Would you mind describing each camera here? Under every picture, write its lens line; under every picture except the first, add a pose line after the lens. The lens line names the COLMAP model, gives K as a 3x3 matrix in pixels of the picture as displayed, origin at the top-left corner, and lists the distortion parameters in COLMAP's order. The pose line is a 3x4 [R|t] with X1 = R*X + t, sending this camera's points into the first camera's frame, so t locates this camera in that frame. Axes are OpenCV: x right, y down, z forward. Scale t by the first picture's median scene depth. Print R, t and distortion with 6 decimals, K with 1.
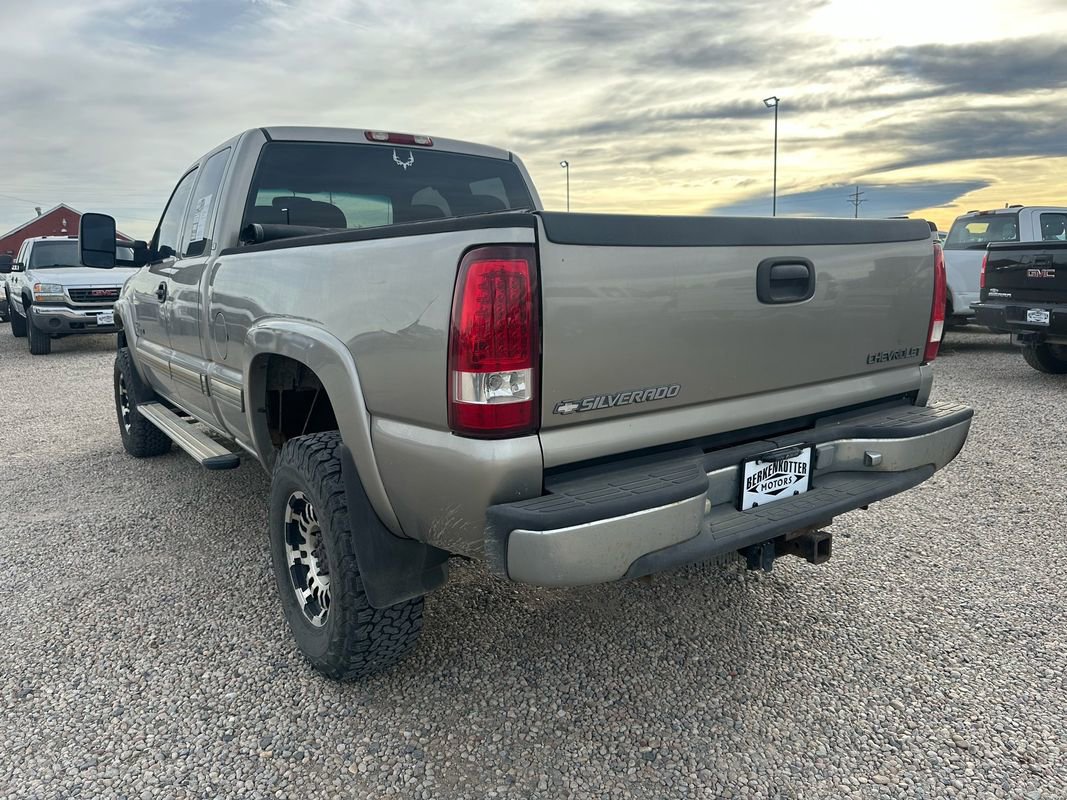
lens RADIAL K [[761.3, 0, 522.3], [0, 761.3, 404.8], [0, 0, 1]] dist [-0.002088, -0.001850]
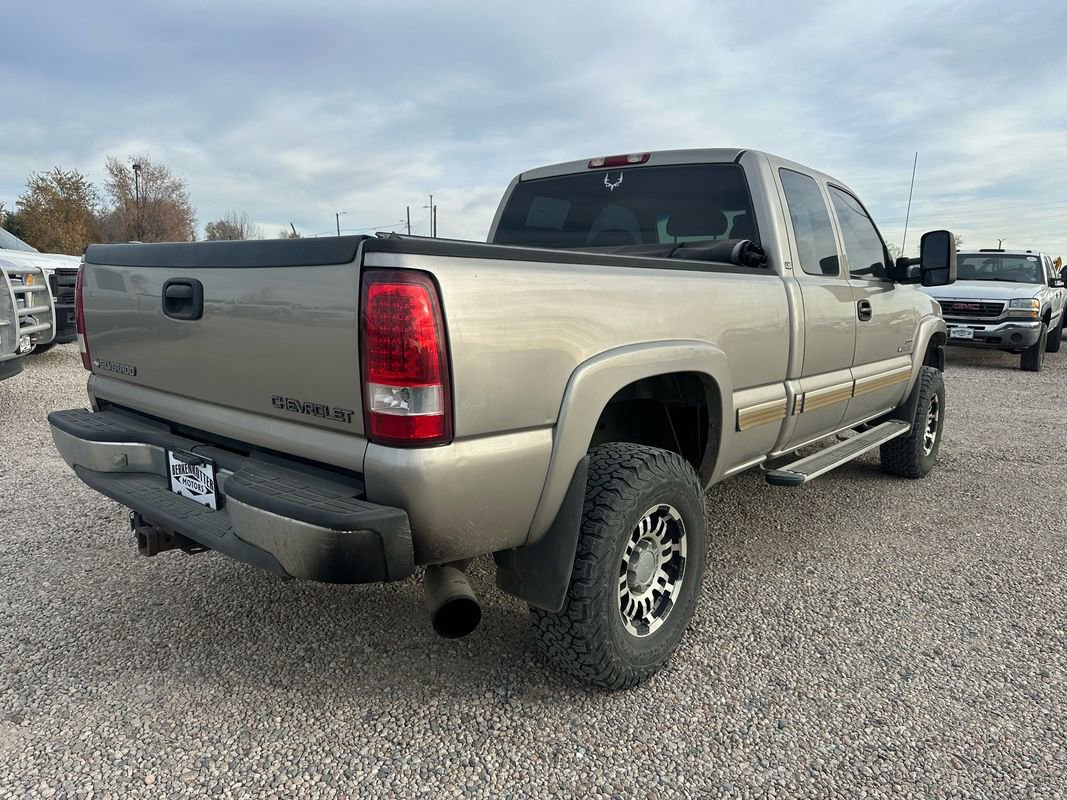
lens RADIAL K [[752.5, 0, 528.6], [0, 752.5, 385.4], [0, 0, 1]] dist [0.065270, -0.087535]
pose [[0.262346, 0.162271, -0.951232, 1.404586], [-0.200045, 0.973491, 0.110896, -0.239010], [0.944011, 0.161196, 0.287853, 1.070589]]
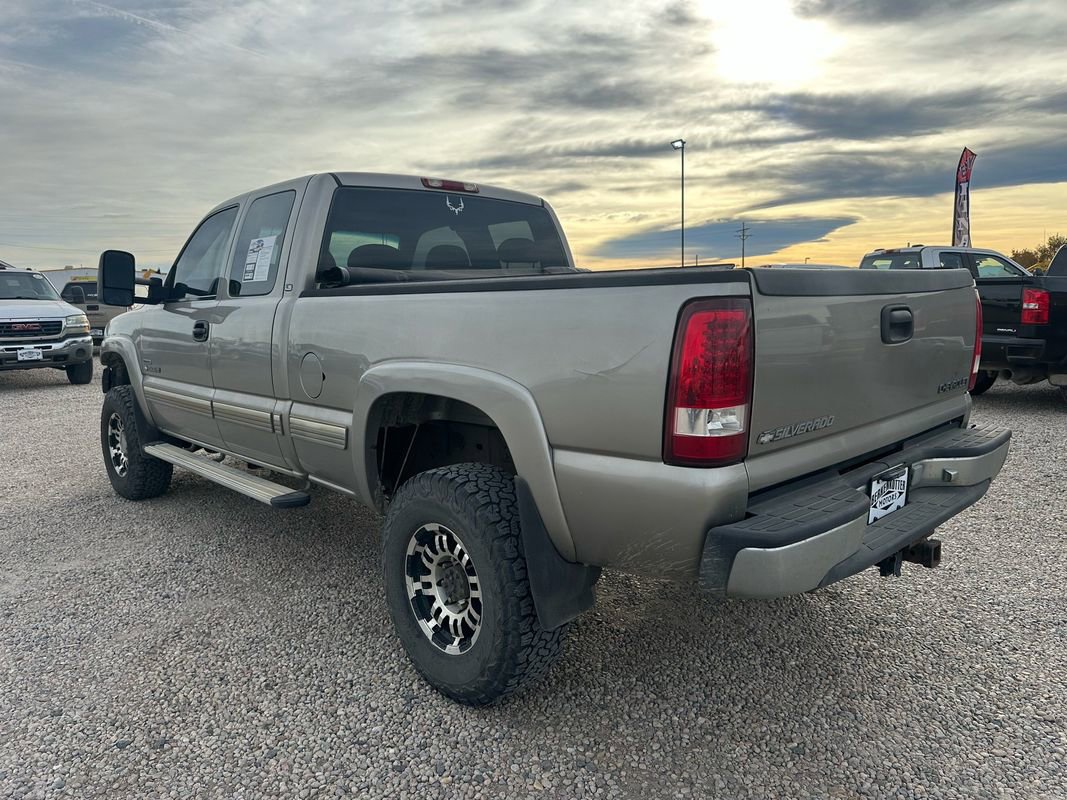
lens RADIAL K [[758.1, 0, 533.5], [0, 758.1, 400.0], [0, 0, 1]] dist [0.013805, -0.019408]
pose [[0.989972, -0.018563, 0.140039, -0.335774], [0.024716, 0.998798, -0.042325, -0.010108], [-0.139085, 0.045362, 0.989241, -0.059846]]
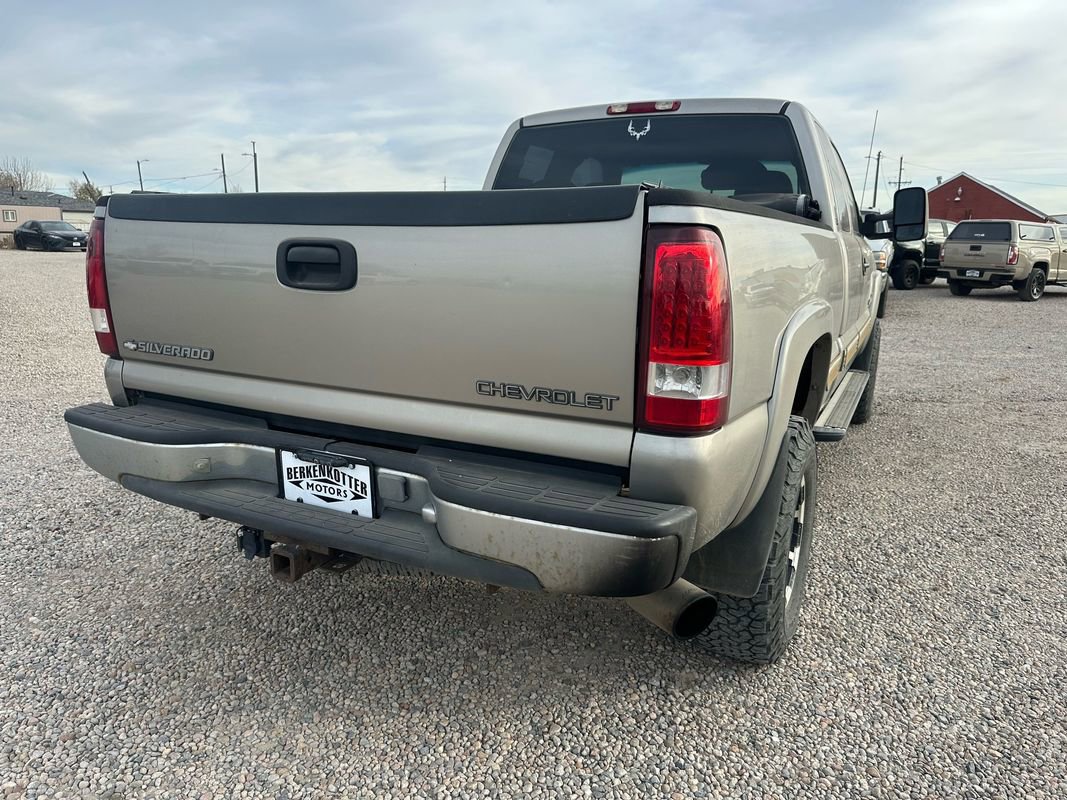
lens RADIAL K [[751.6, 0, 533.1], [0, 751.6, 395.5], [0, 0, 1]] dist [0.097660, -0.141351]
pose [[0.472912, 0.209558, -0.855827, 1.142105], [-0.186184, 0.973140, 0.135402, -0.164108], [0.861214, 0.095308, 0.499226, 0.722190]]
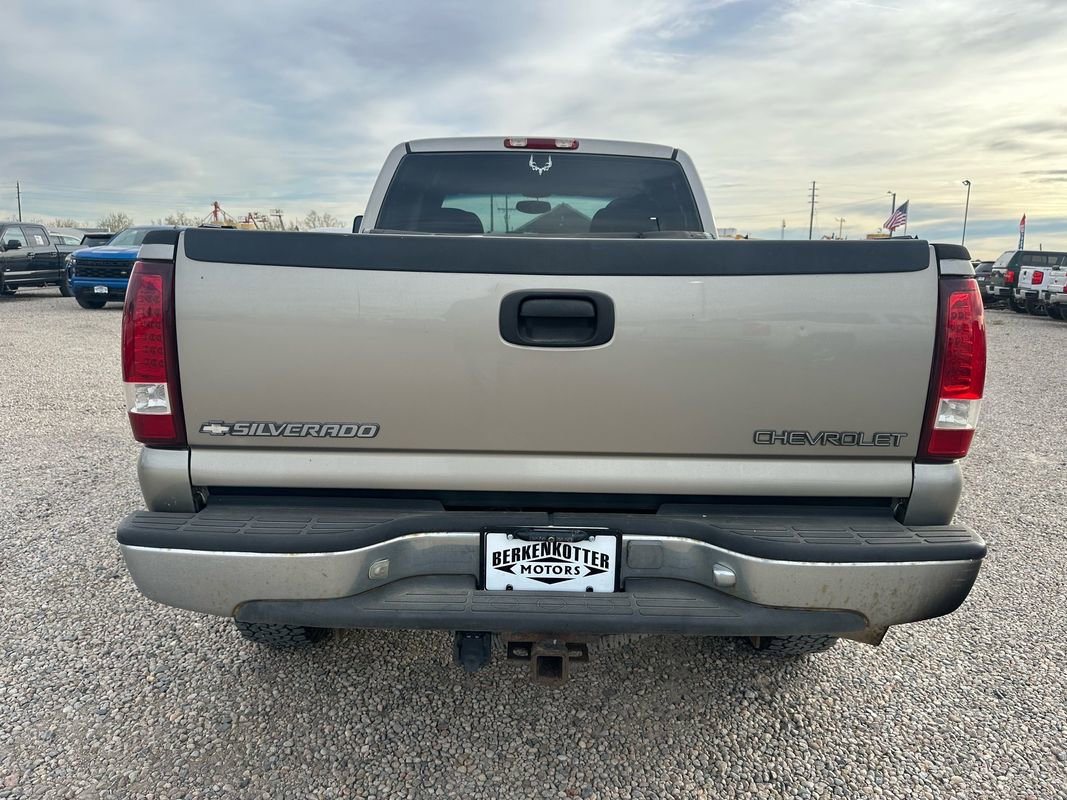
lens RADIAL K [[752.5, 0, 528.6], [0, 752.5, 385.4], [0, 0, 1]] dist [0.065270, -0.087535]
pose [[0.822546, 0.128823, -0.553916, 0.696945], [-0.137840, 0.990124, 0.025584, -0.099562], [0.551742, 0.055308, 0.832179, 0.308765]]
